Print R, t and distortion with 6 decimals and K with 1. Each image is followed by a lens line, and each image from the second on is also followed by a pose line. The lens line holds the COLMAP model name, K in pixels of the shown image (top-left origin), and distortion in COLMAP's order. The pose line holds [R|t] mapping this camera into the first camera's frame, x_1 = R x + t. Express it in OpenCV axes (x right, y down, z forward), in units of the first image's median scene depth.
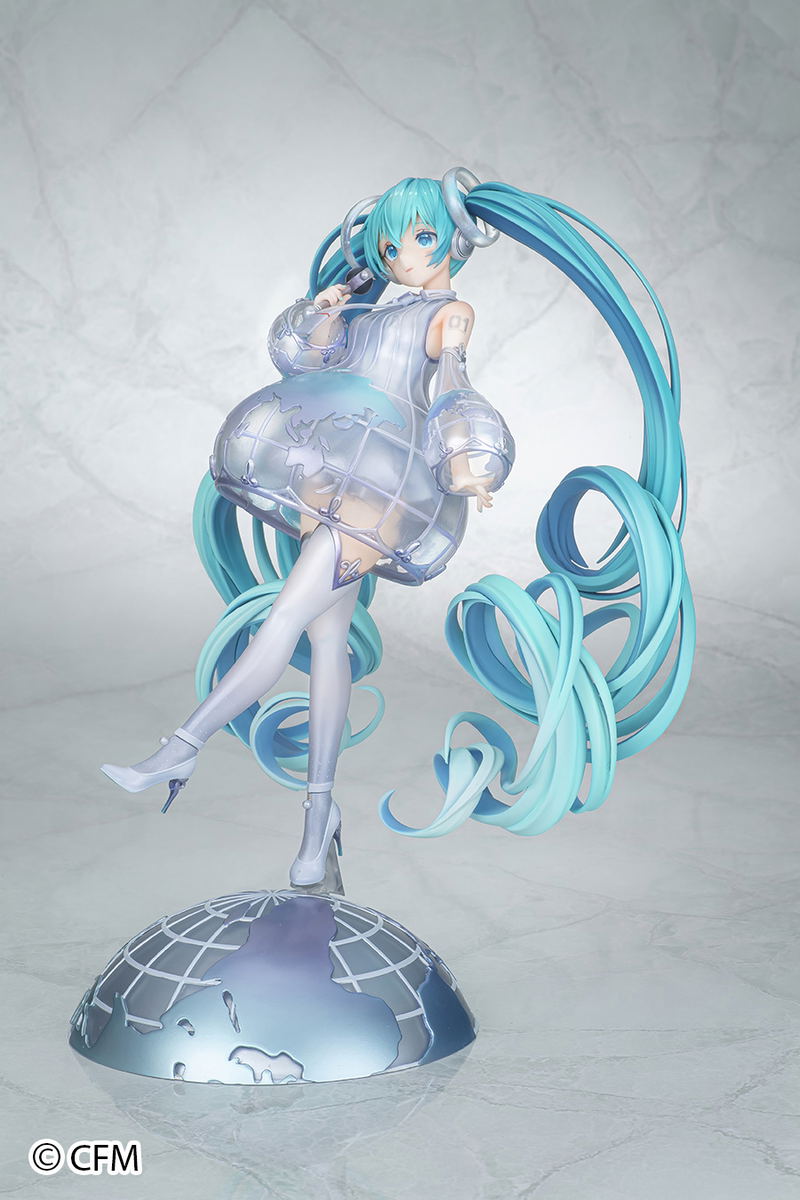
lens RADIAL K [[3584.0, 0, 400.0], [0, 3584.0, 600.0], [0, 0, 1]] dist [0.064426, 0.545532]
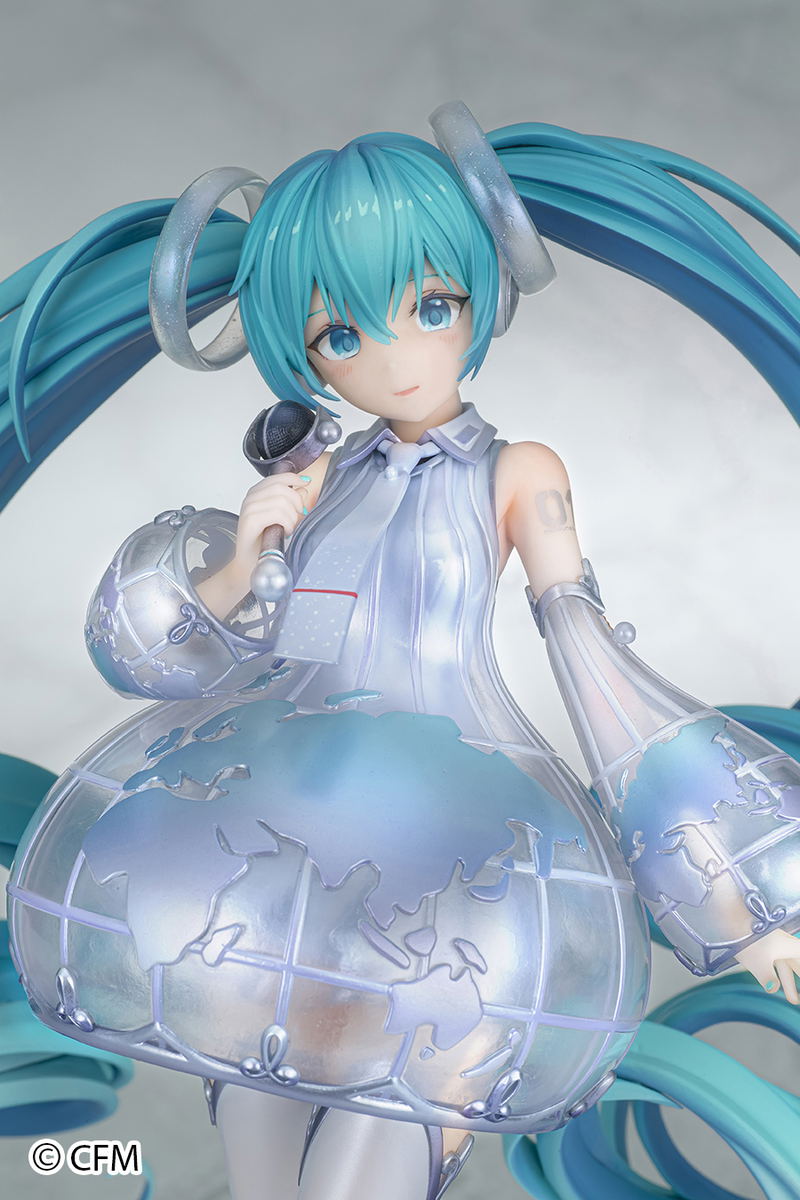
lens RADIAL K [[3584.0, 0, 400.0], [0, 3584.0, 600.0], [0, 0, 1]] dist [0.064426, 0.545532]
pose [[0.828899, -0.238366, 0.506071, -0.209162], [0.078415, 0.945250, 0.316787, -0.198365], [-0.553875, -0.222901, 0.802208, 0.671458]]
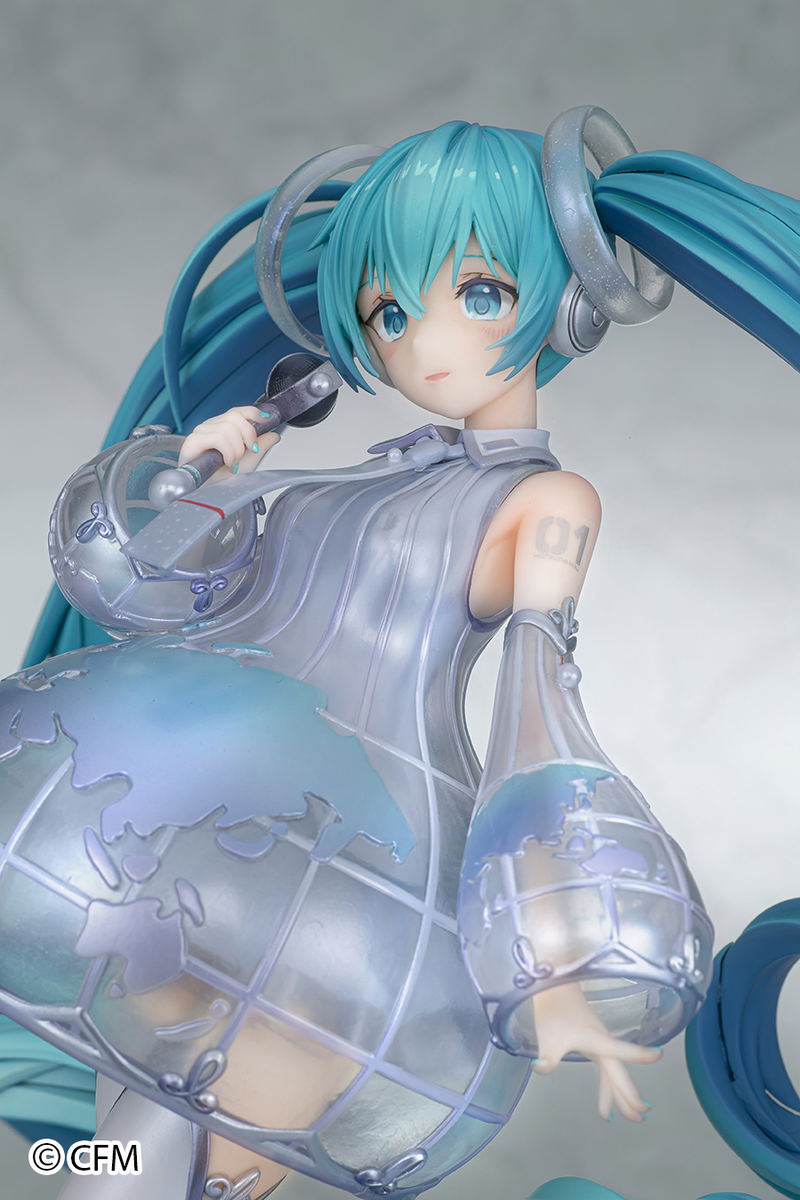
lens RADIAL K [[3584.0, 0, 400.0], [0, 3584.0, 600.0], [0, 0, 1]] dist [0.064426, 0.545532]
pose [[0.994772, 0.070832, 0.073557, -0.027552], [-0.079185, 0.989892, 0.117658, -0.113028], [-0.064480, -0.122868, 0.990326, 0.624167]]
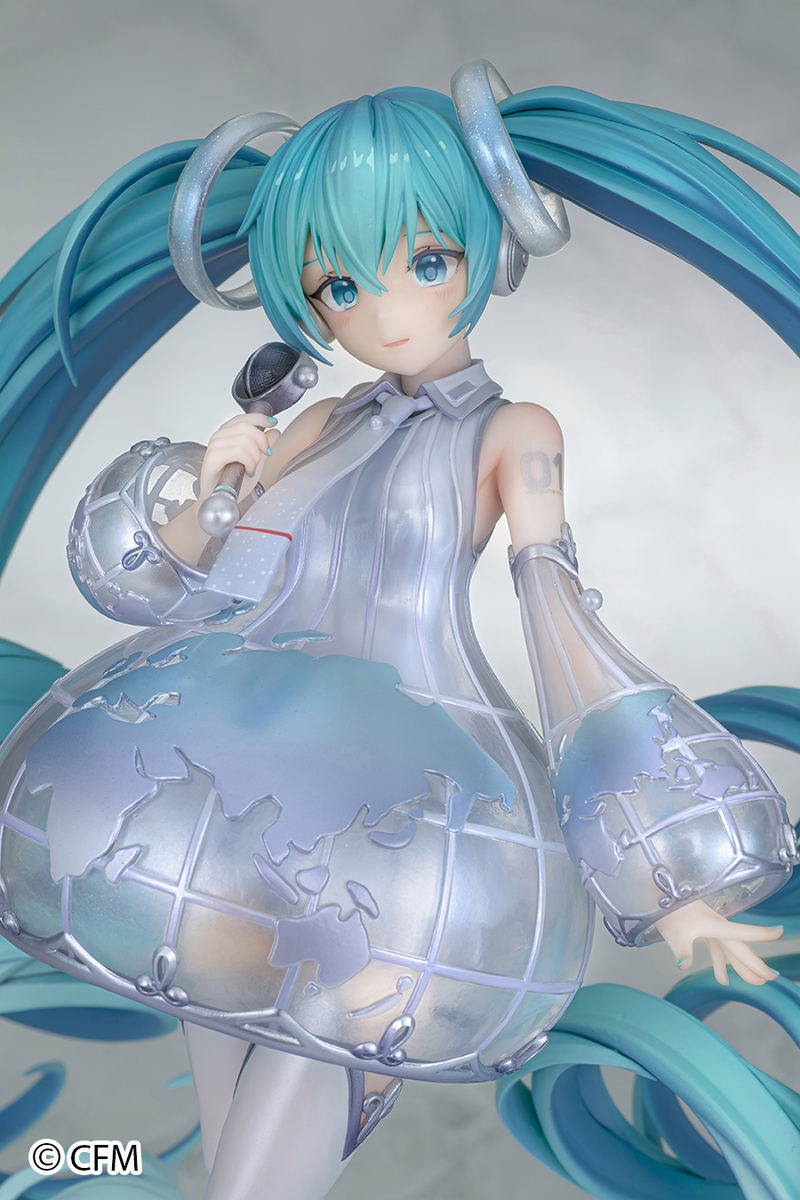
lens RADIAL K [[3584.0, 0, 400.0], [0, 3584.0, 600.0], [0, 0, 1]] dist [0.064426, 0.545532]
pose [[0.926973, -0.165687, 0.336554, -0.140806], [0.055510, 0.947880, 0.313755, -0.193279], [-0.370998, -0.272161, 0.887856, 0.628230]]
